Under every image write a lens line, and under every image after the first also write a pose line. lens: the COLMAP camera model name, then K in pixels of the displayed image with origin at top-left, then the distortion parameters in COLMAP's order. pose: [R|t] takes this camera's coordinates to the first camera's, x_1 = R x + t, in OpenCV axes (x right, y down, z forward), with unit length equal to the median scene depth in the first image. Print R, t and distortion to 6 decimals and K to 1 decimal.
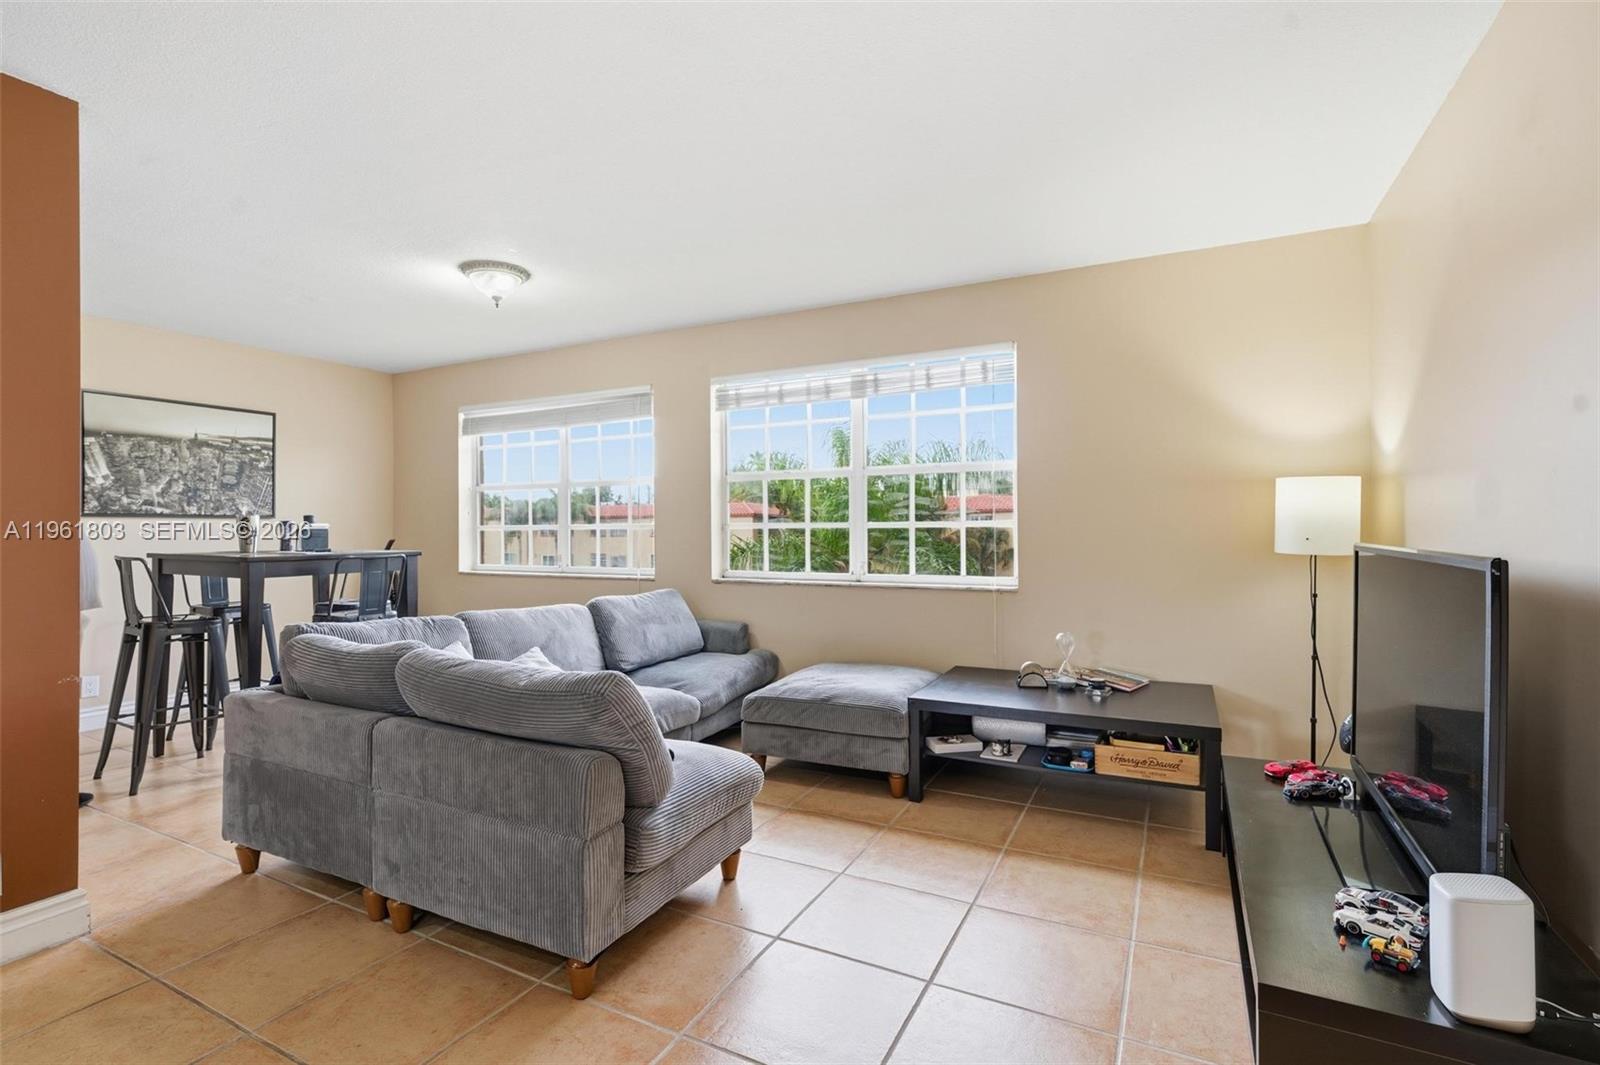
lens RADIAL K [[737.3, 0, 803.5], [0, 737.3, 527.8], [0, 0, 1]] dist [-0.000612, 0.000622]
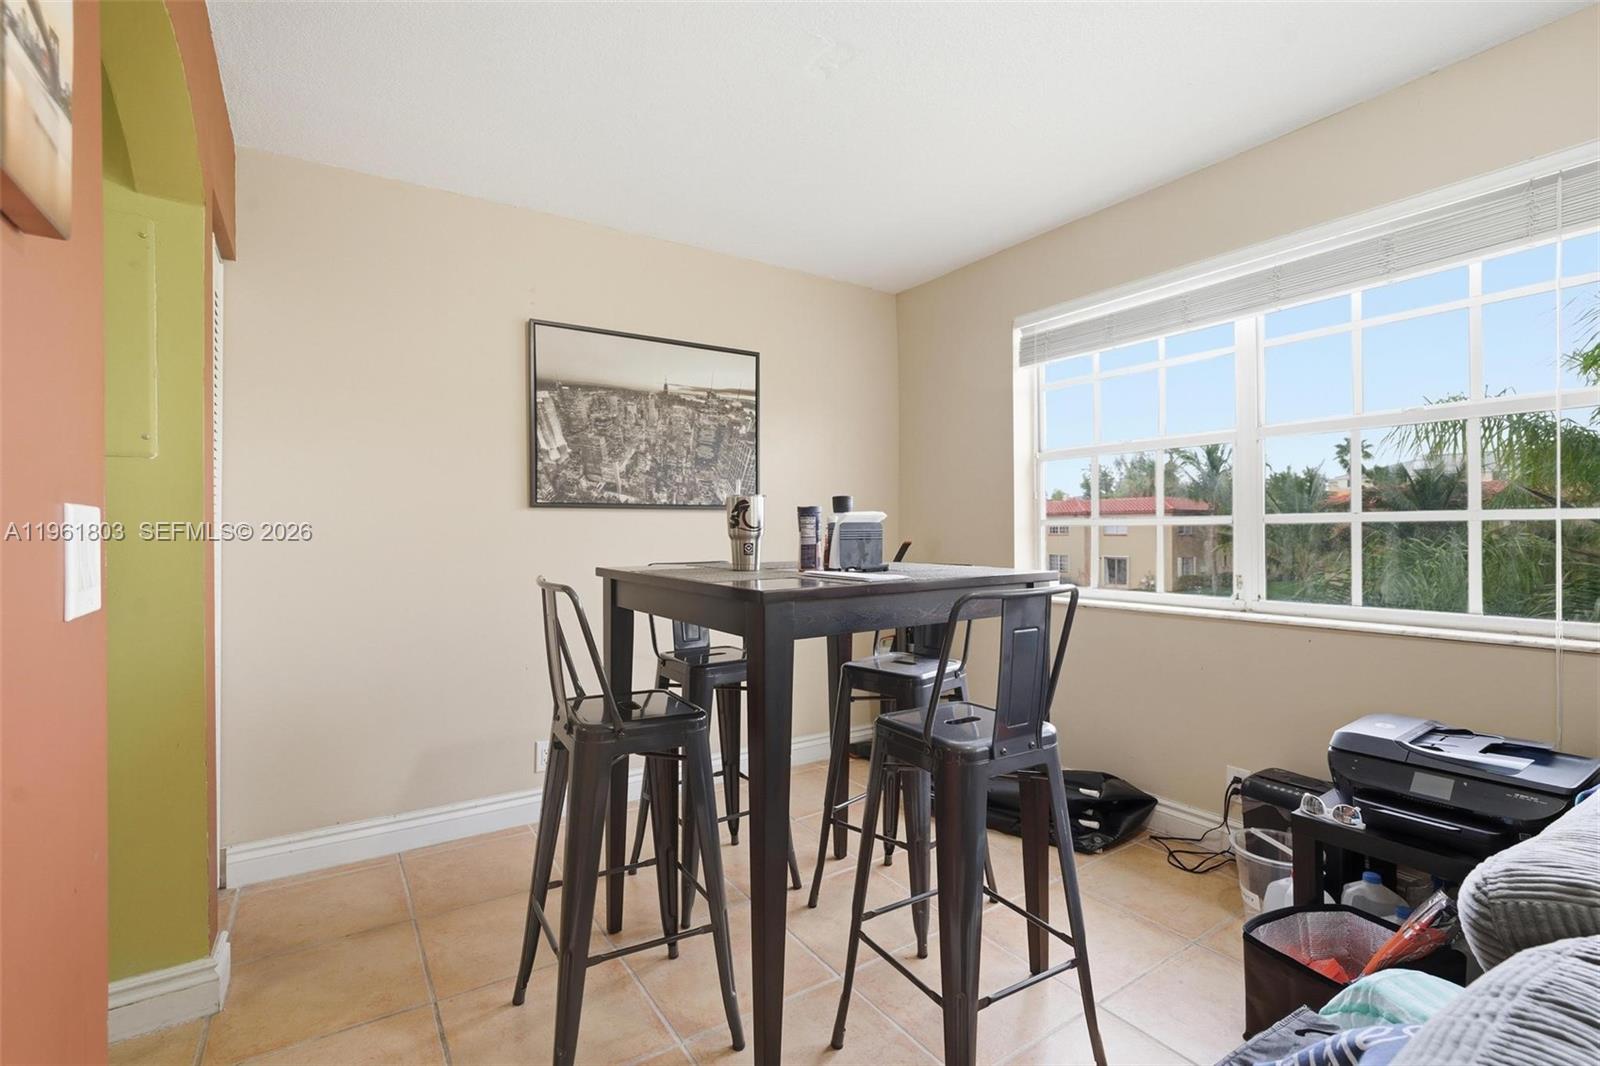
lens RADIAL K [[737.3, 0, 803.5], [0, 737.3, 528.3], [0, 0, 1]] dist [-0.000612, 0.000622]
pose [[0.873278, -0.002740, -0.487215, -0.407636], [0.004286, 0.999989, 0.002058, 0.003163], [0.487204, -0.003886, 0.873280, 0.498541]]
